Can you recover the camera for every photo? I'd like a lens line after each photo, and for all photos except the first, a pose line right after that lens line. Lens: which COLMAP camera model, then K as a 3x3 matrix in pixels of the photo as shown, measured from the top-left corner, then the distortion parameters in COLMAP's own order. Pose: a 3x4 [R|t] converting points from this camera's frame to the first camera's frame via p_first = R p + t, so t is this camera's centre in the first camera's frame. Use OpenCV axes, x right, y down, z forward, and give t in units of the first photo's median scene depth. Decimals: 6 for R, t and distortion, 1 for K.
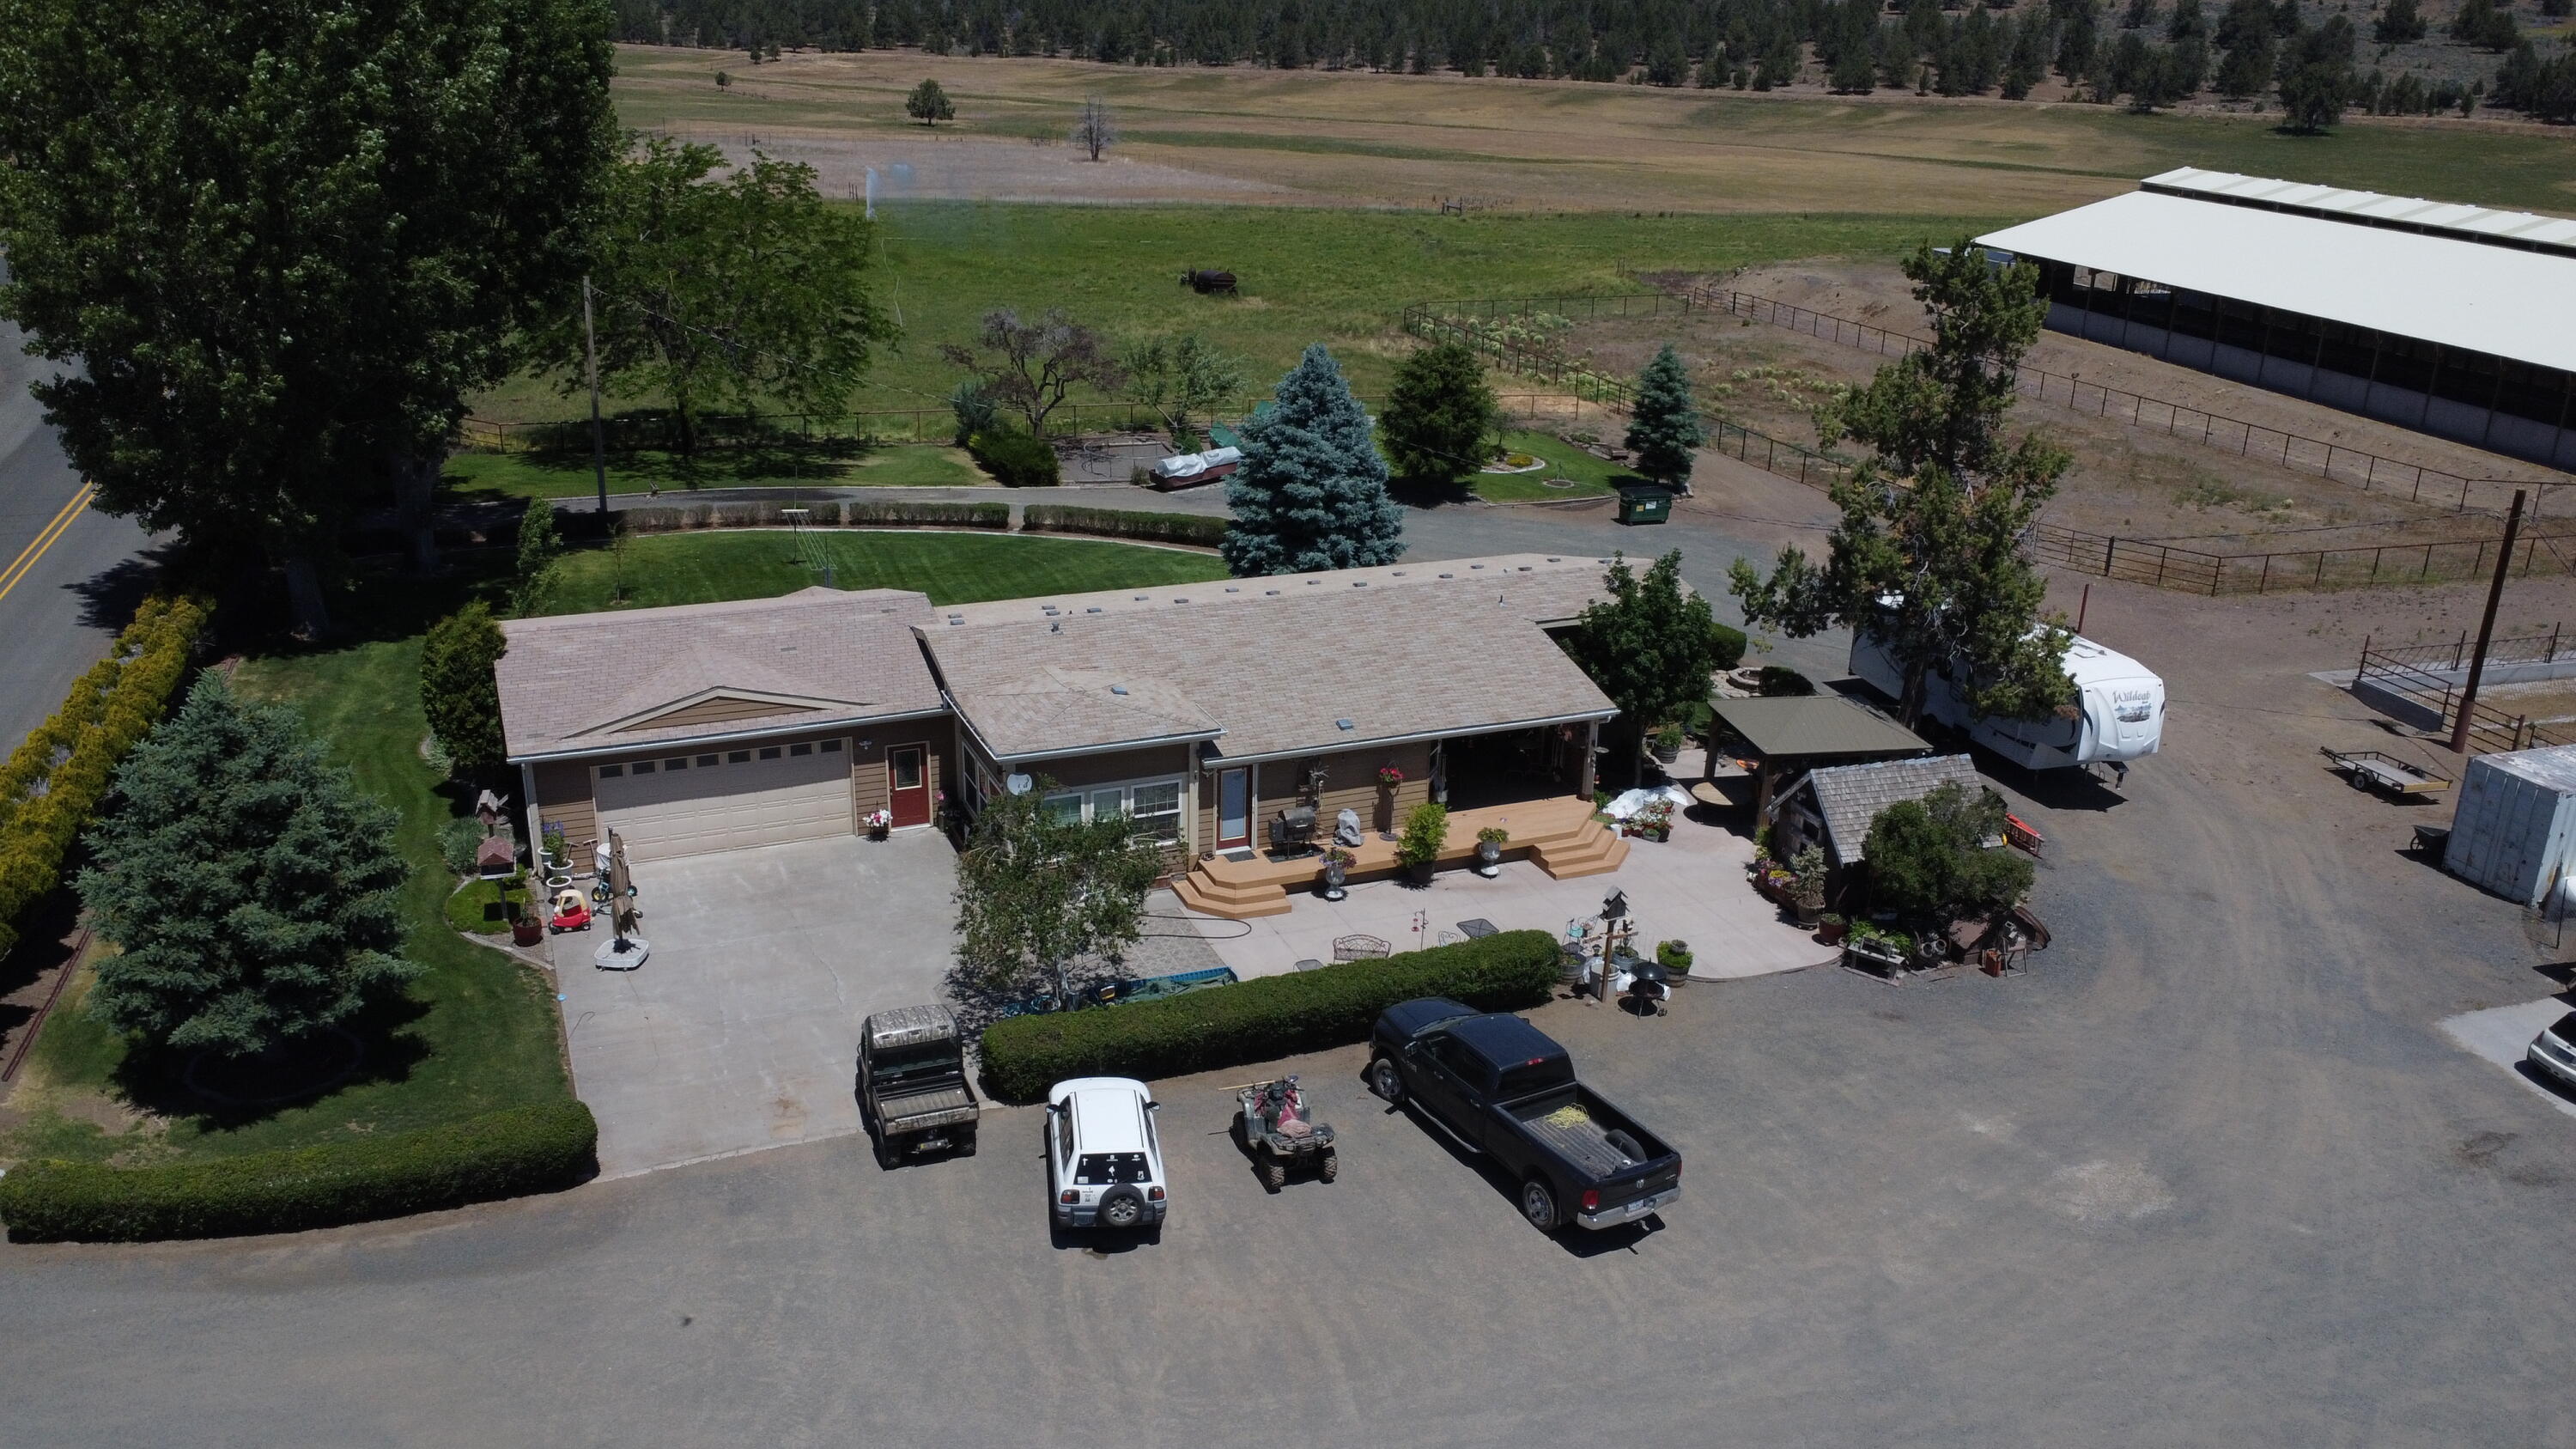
lens RADIAL K [[1929.0, 0, 1291.9], [0, 1929.0, 730.6], [0, 0, 1]] dist [0.005658, -0.004902]
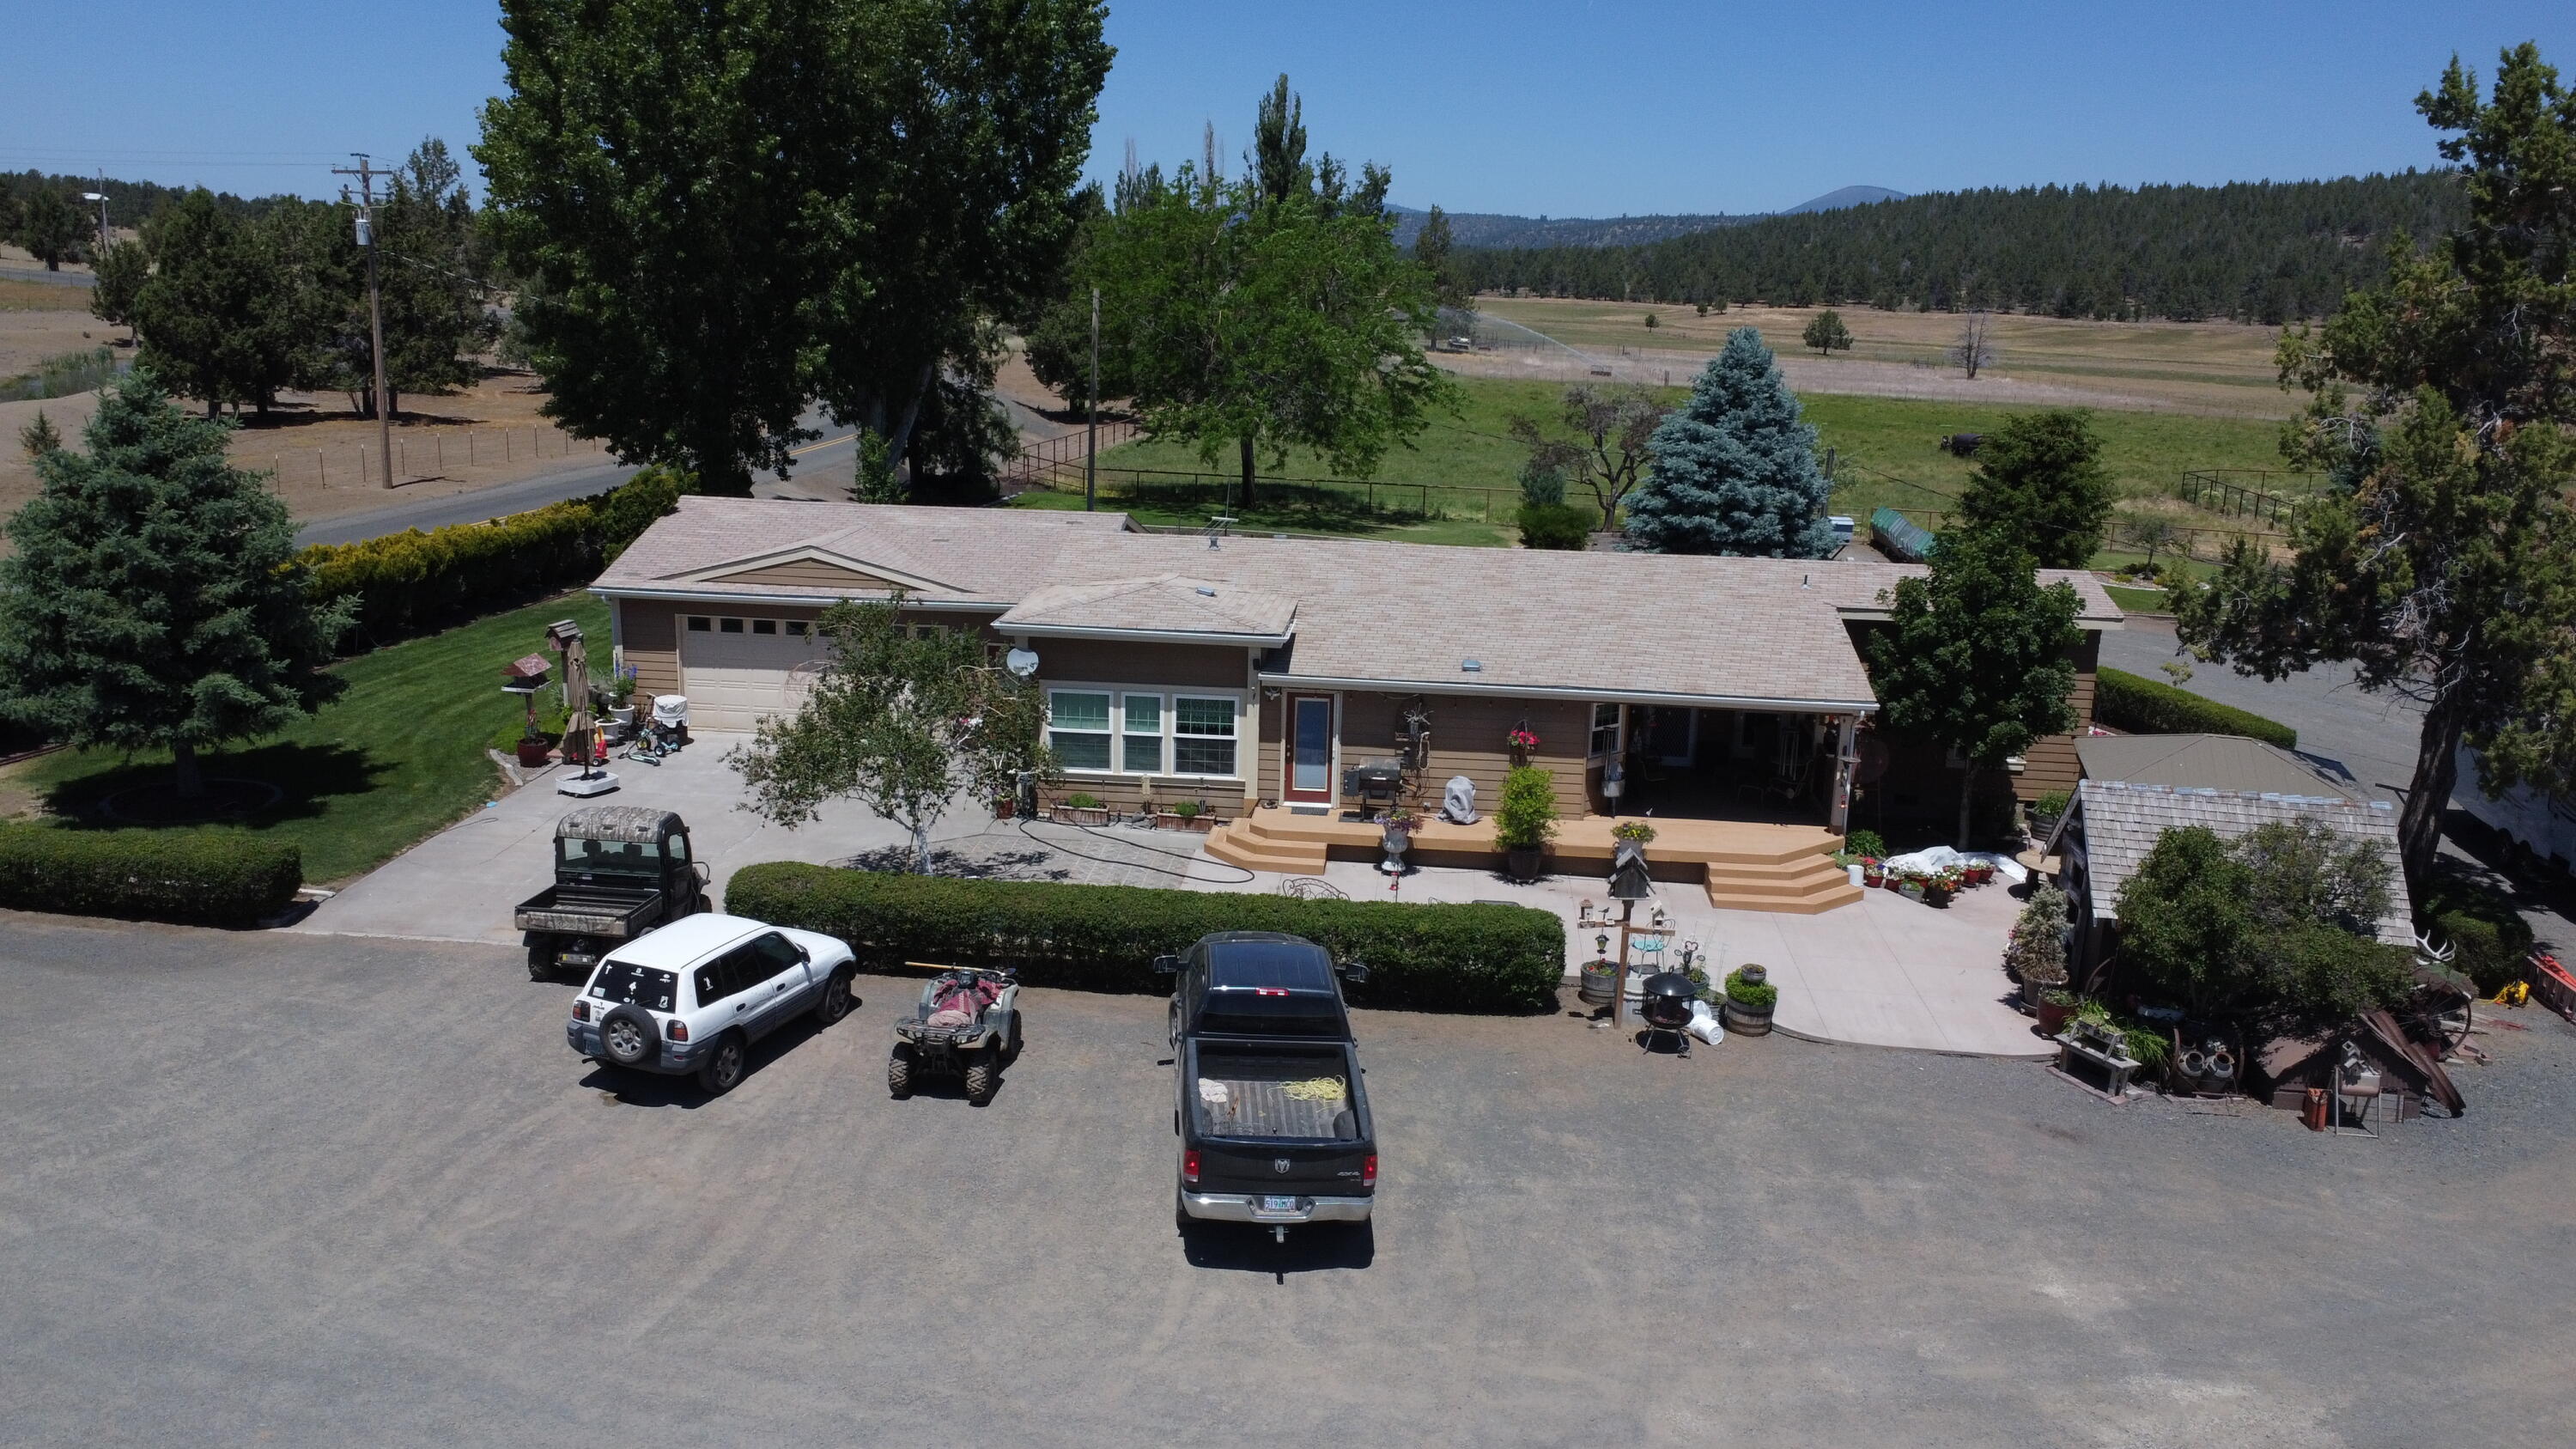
lens RADIAL K [[1929.0, 0, 1292.1], [0, 1929.0, 729.2], [0, 0, 1]] dist [0.005658, -0.004902]
pose [[0.884542, 0.106277, -0.454193, 0.266658], [-0.166555, 0.981473, -0.094709, 0.089555], [0.435713, 0.159422, 0.885855, 0.242790]]
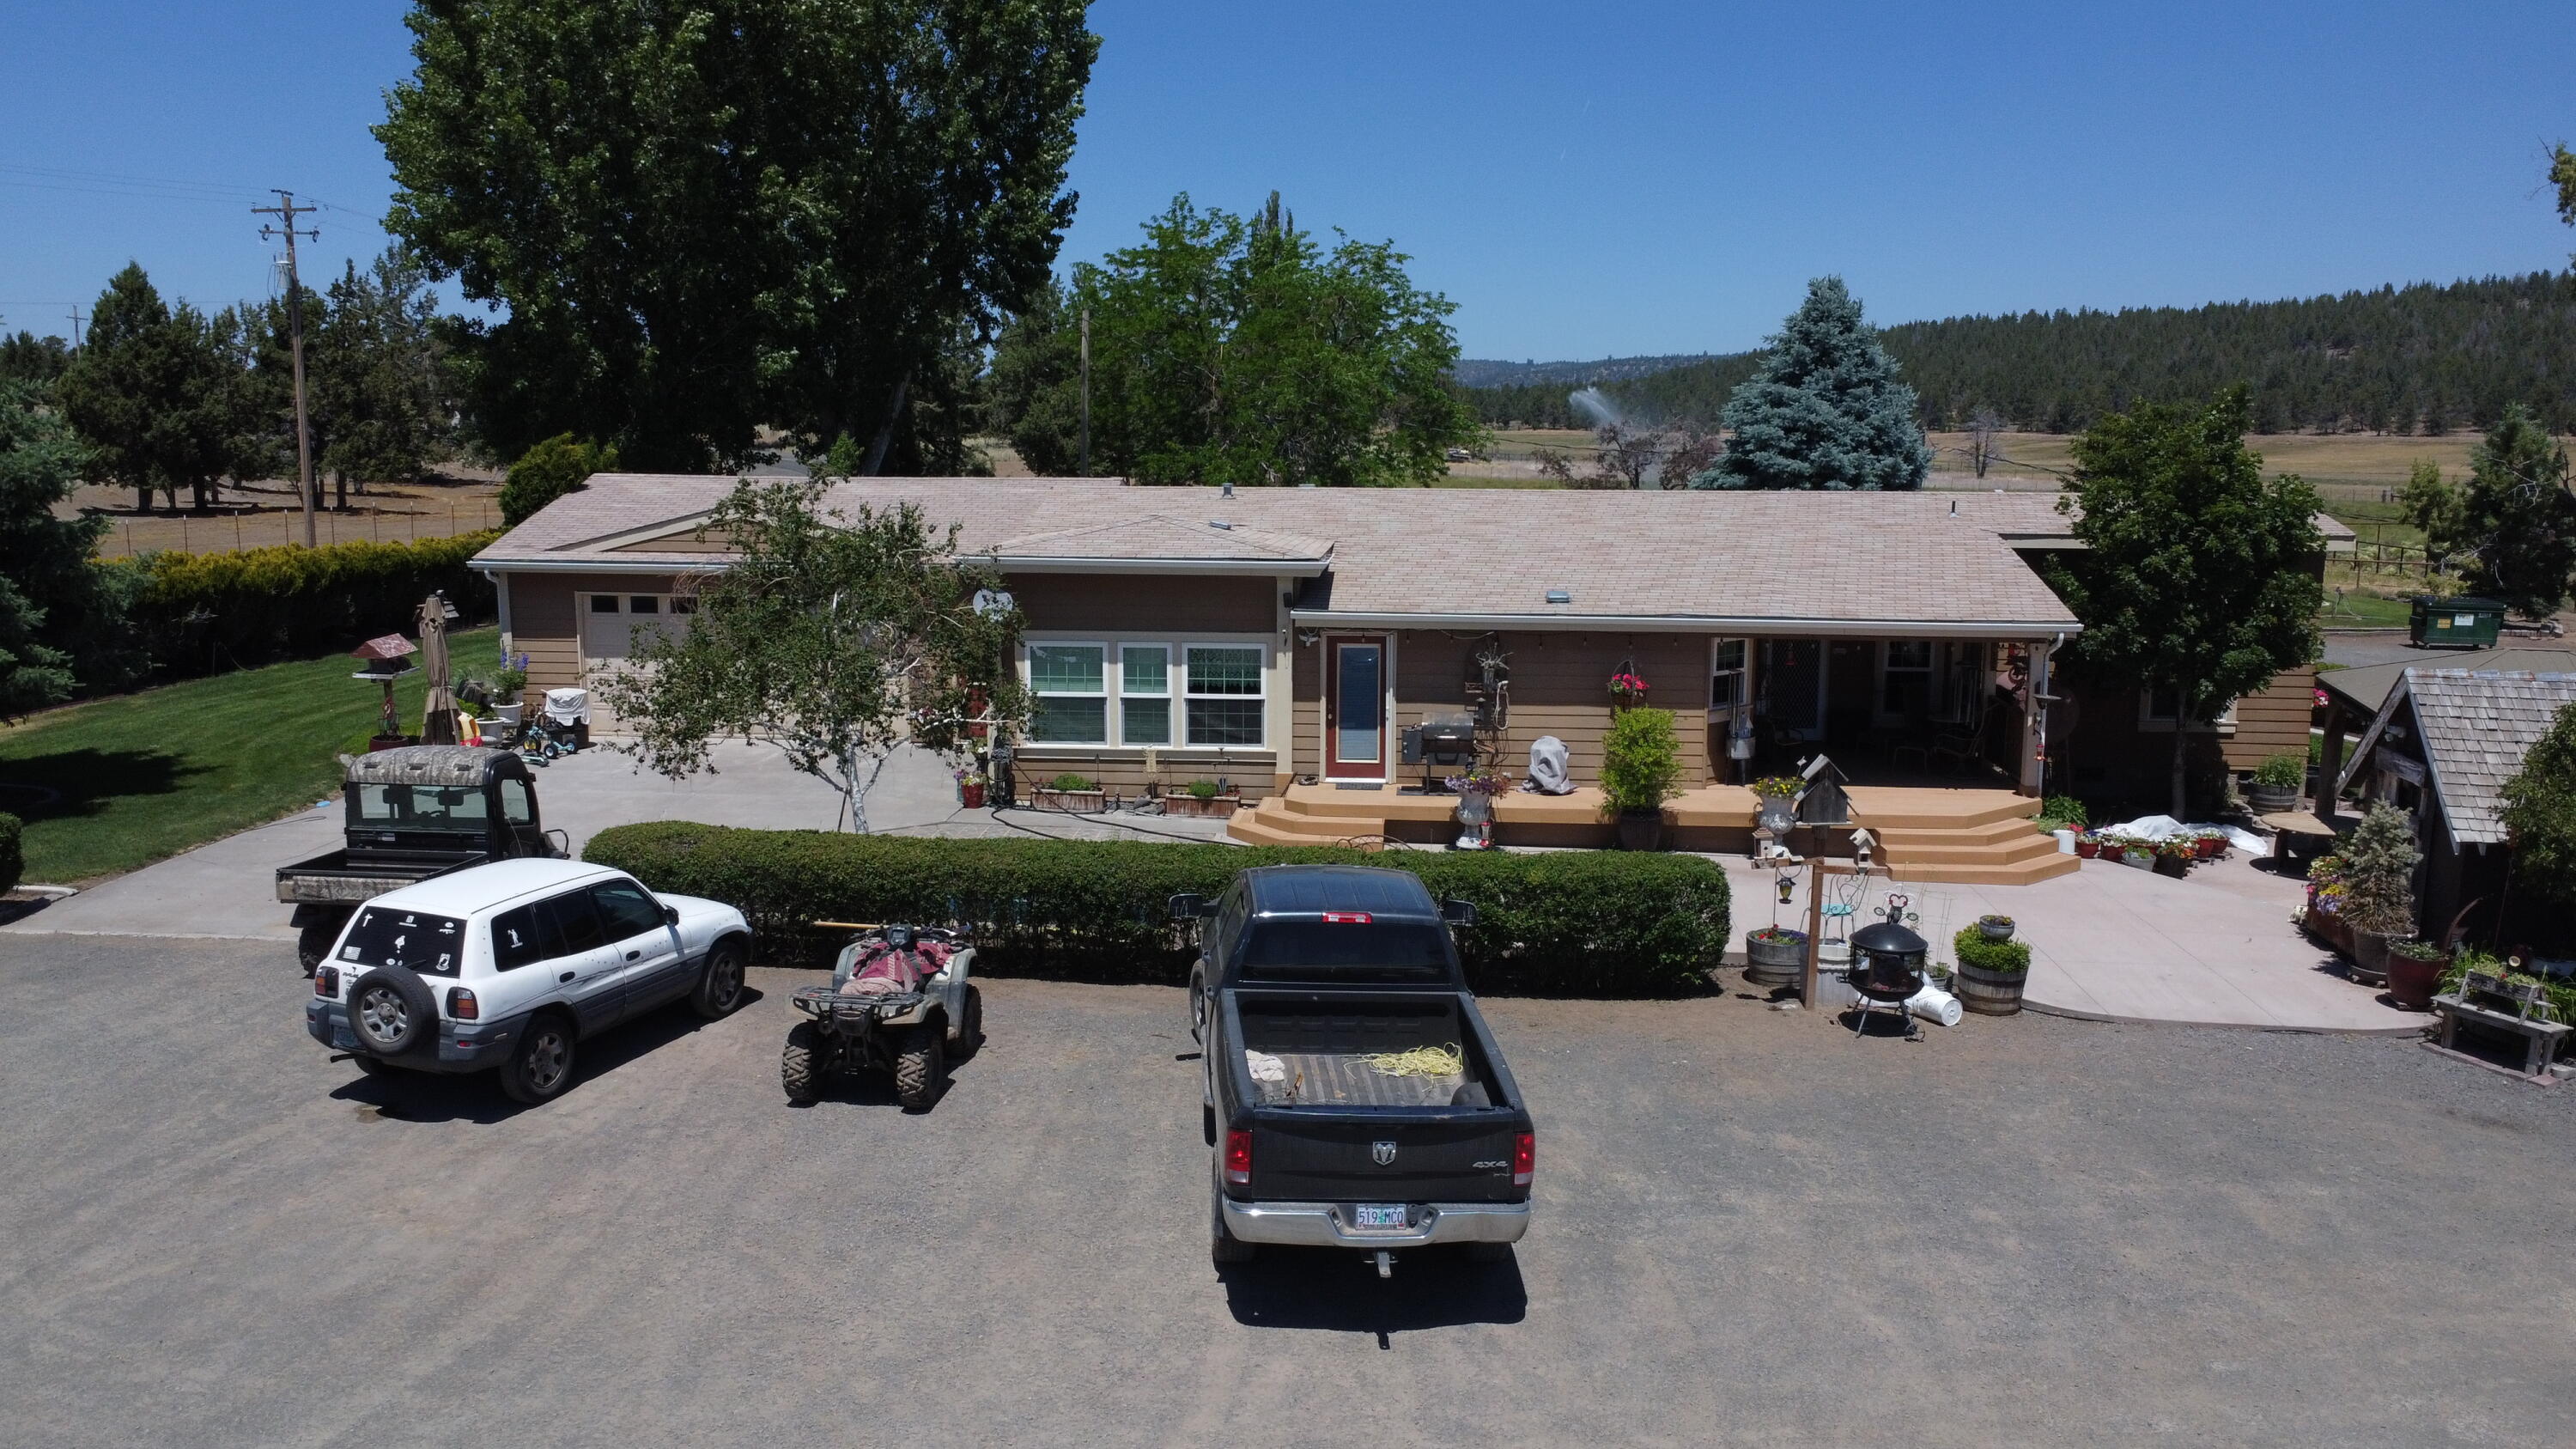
lens RADIAL K [[1929.0, 0, 1291.5], [0, 1929.0, 729.2], [0, 0, 1]] dist [0.005658, -0.004902]
pose [[0.886040, 0.050341, -0.460868, 0.199159], [-0.142469, 0.975551, -0.167343, 0.127926], [0.441176, 0.213932, 0.871549, 0.367659]]
